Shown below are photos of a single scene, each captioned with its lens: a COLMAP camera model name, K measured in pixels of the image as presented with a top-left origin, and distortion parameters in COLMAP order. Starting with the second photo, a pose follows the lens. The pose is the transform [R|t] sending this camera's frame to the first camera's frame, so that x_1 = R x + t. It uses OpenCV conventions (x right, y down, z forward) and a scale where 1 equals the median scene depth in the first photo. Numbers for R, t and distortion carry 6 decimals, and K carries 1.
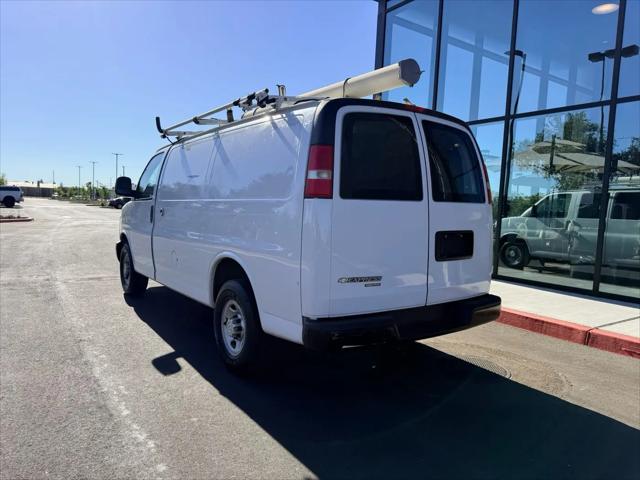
lens RADIAL K [[458.6, 0, 323.0], [0, 458.6, 241.9], [0, 0, 1]] dist [0.000902, -0.003482]
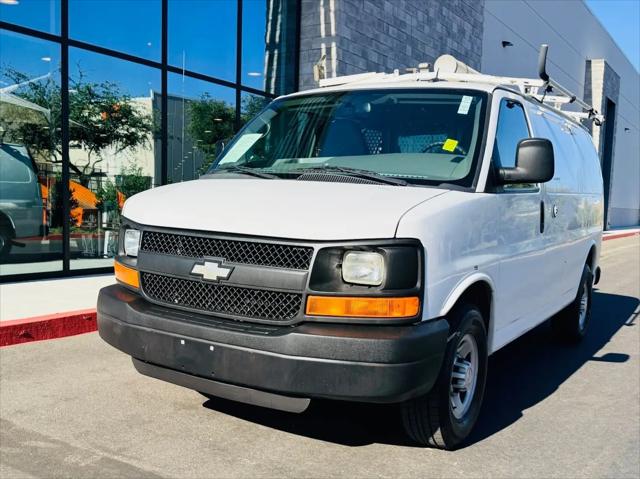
lens RADIAL K [[684.7, 0, 295.2], [0, 684.7, 268.0], [0, 0, 1]] dist [0.003183, -0.002507]
pose [[-0.373884, -0.149413, 0.915361, -1.164448], [0.020478, 0.985368, 0.169204, -0.165831], [-0.927249, 0.082008, -0.365354, 1.772985]]
